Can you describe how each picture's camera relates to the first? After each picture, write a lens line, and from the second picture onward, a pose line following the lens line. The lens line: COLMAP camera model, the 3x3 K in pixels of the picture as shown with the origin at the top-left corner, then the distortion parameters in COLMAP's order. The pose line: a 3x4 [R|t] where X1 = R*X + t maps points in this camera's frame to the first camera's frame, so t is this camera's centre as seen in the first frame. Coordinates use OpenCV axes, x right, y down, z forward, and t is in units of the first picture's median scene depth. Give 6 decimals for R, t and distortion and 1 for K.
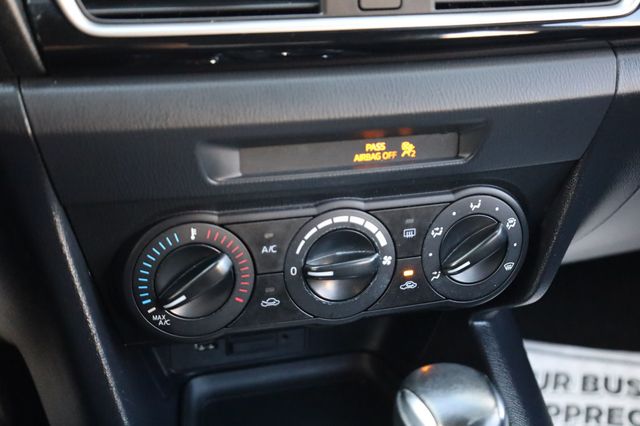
lens RADIAL K [[900.7, 0, 320.0], [0, 900.7, 213.0], [0, 0, 1]] dist [-0.006654, -0.023440]
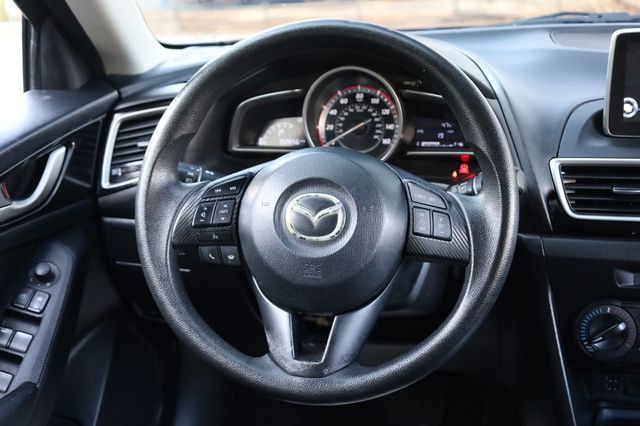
lens RADIAL K [[943.2, 0, 320.0], [0, 943.2, 213.0], [0, 0, 1]] dist [-0.009107, -0.020805]
pose [[0.883525, 0.061841, -0.464284, 0.281293], [-0.155597, 0.973704, -0.166404, 0.277561], [0.441785, 0.219263, 0.869914, -1.324263]]
